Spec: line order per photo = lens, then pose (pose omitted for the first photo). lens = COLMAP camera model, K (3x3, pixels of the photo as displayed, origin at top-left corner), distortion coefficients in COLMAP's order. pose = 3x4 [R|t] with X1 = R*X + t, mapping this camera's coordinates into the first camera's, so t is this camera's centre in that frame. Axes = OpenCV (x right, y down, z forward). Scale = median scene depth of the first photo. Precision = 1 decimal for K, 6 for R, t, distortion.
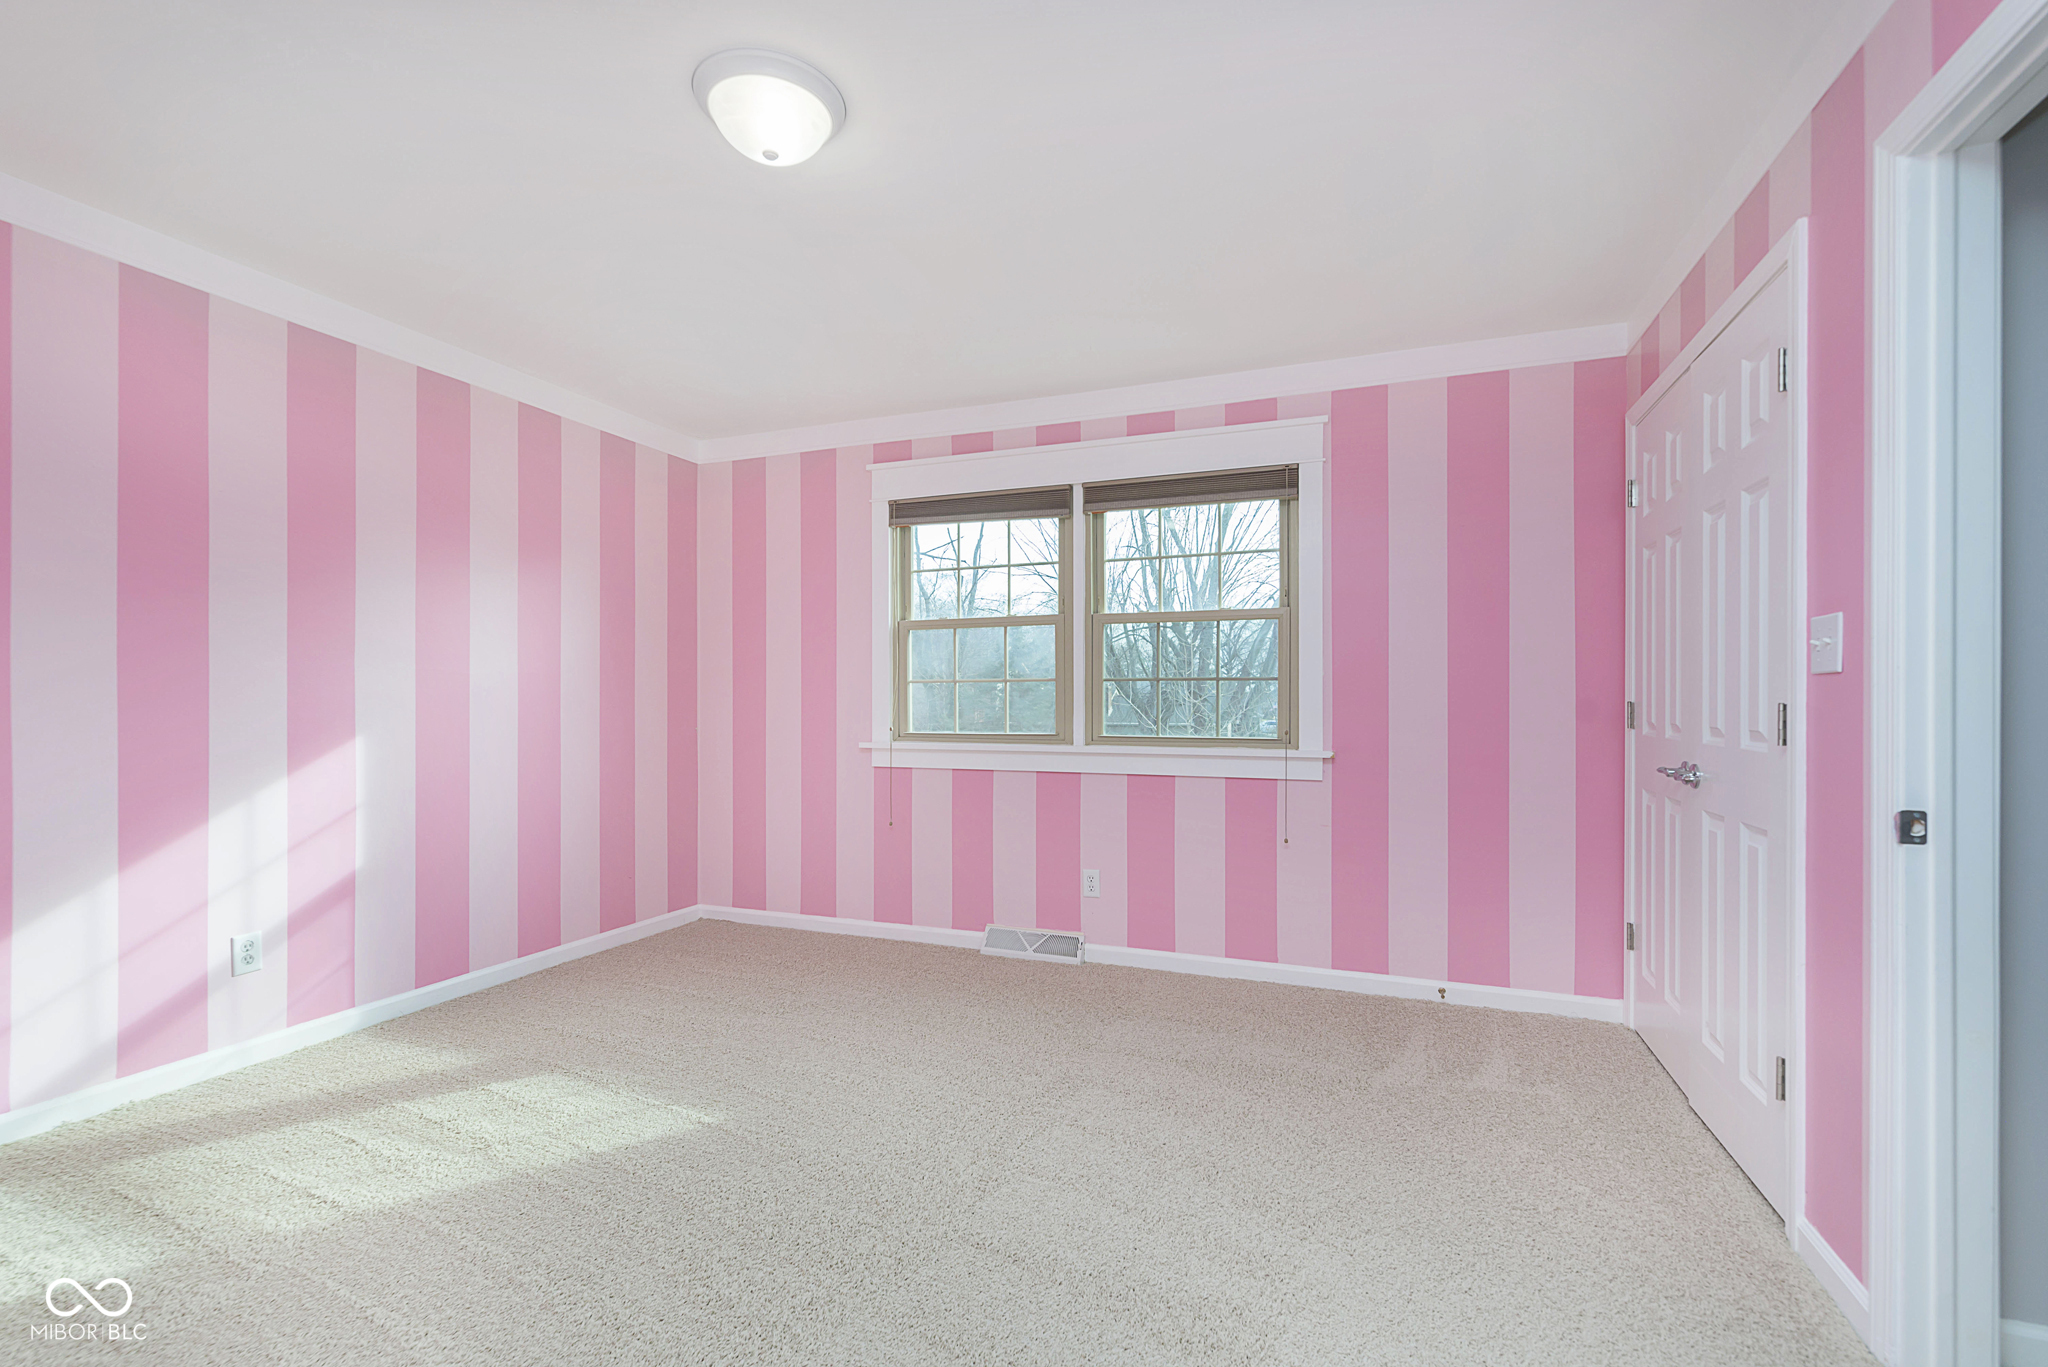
lens RADIAL K [[884.6, 0, 1040.6], [0, 884.6, 706.0], [0, 0, 1]] dist [0.001390, 0.000339]
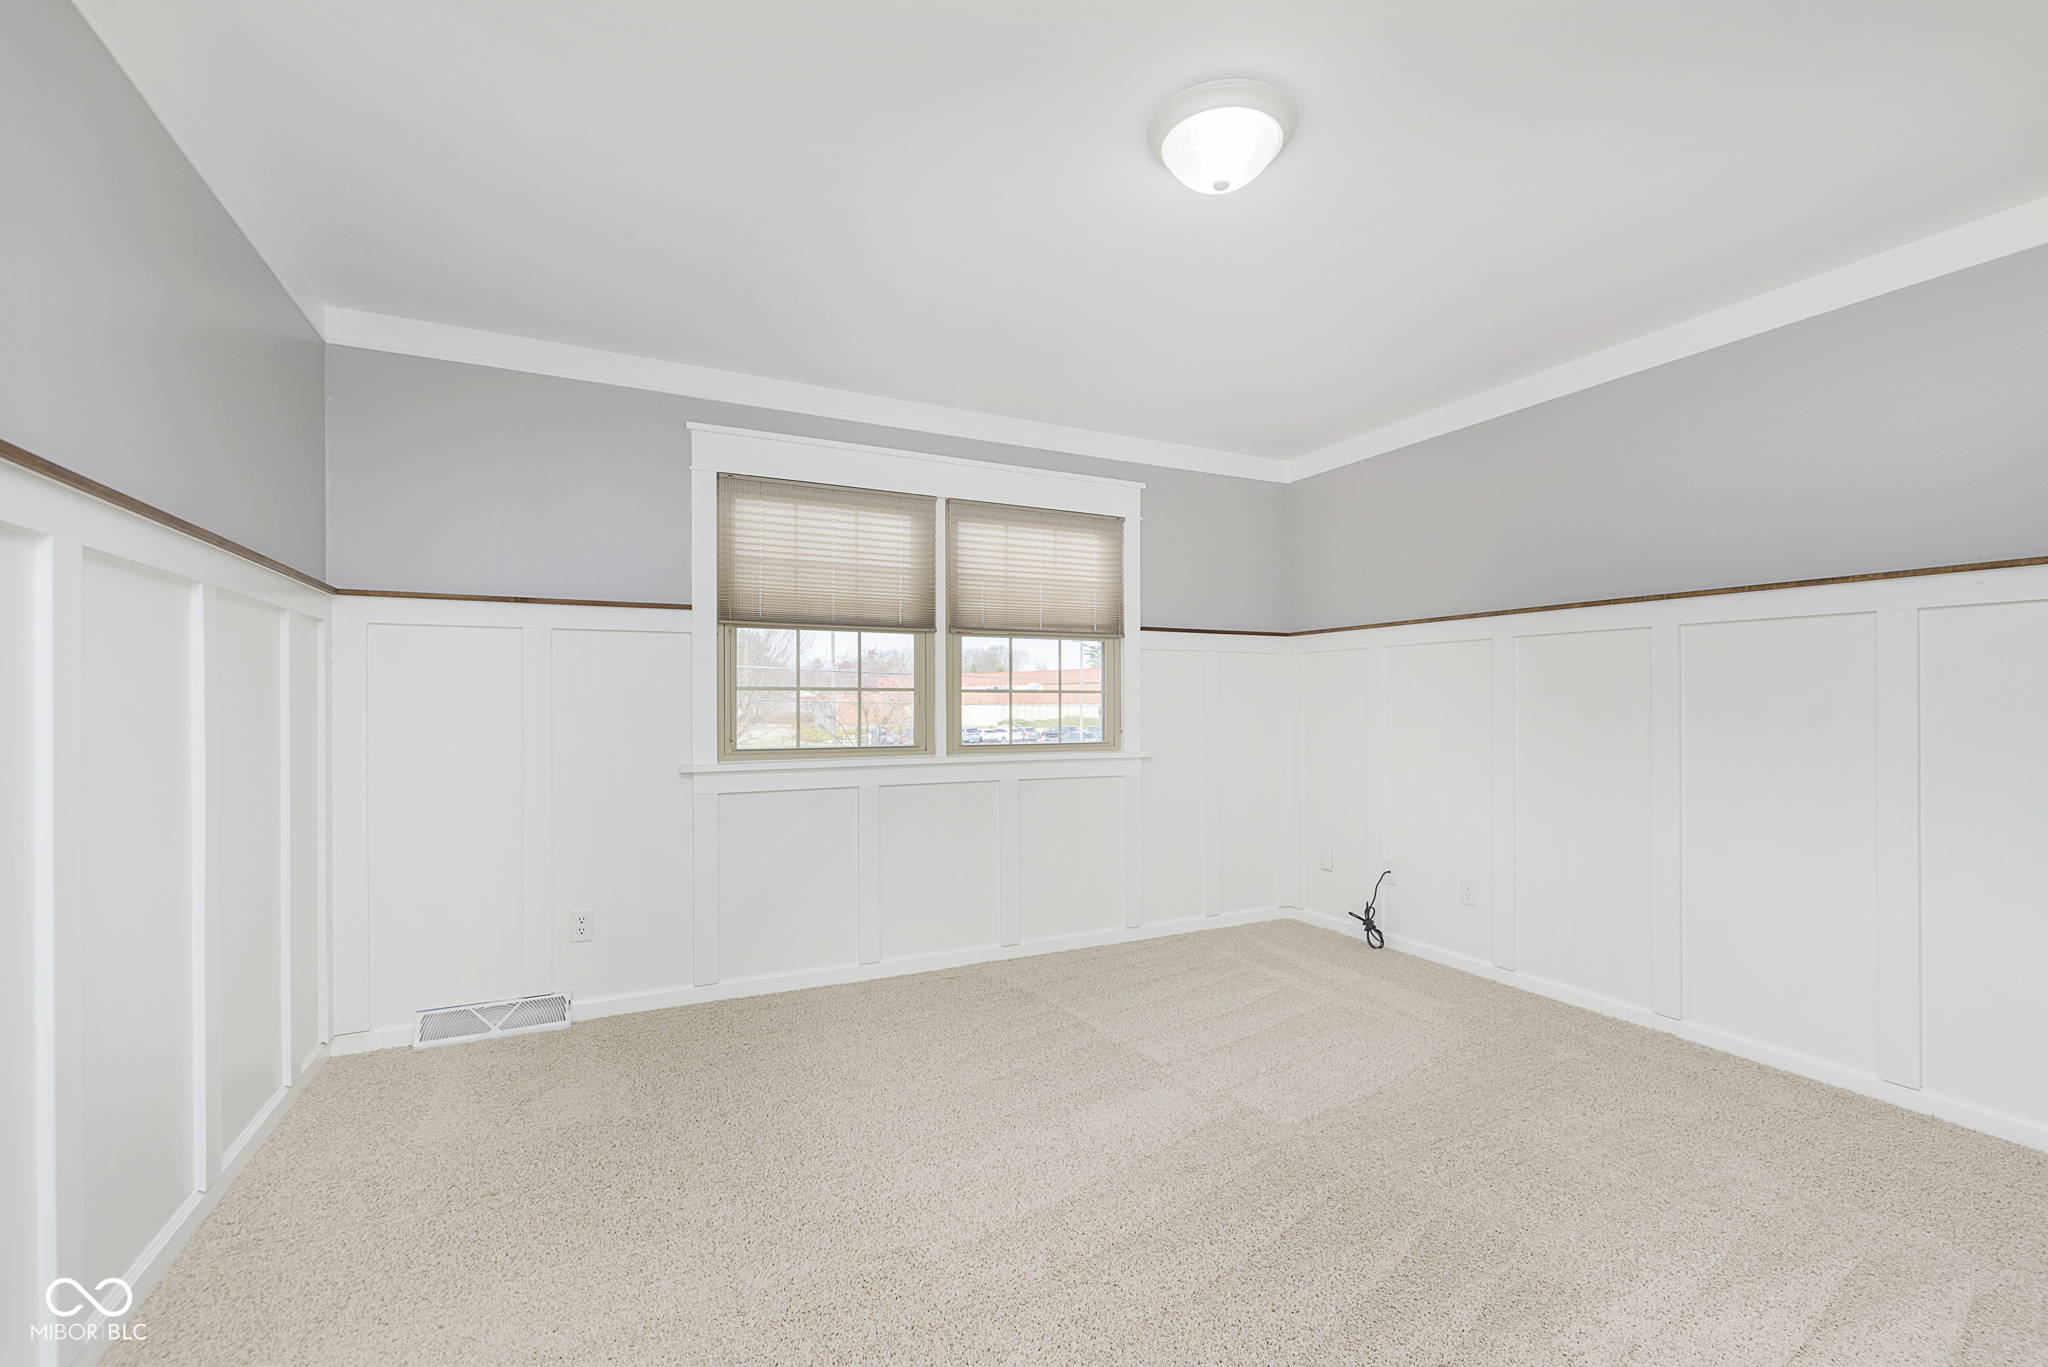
lens RADIAL K [[884.6, 0, 1040.6], [0, 884.6, 706.0], [0, 0, 1]] dist [0.001390, 0.000339]
pose [[0.666006, -0.000921, 0.745945, -0.581150], [0.007530, 0.999957, -0.005488, -0.004485], [-0.745908, 0.009273, 0.665984, 0.231523]]
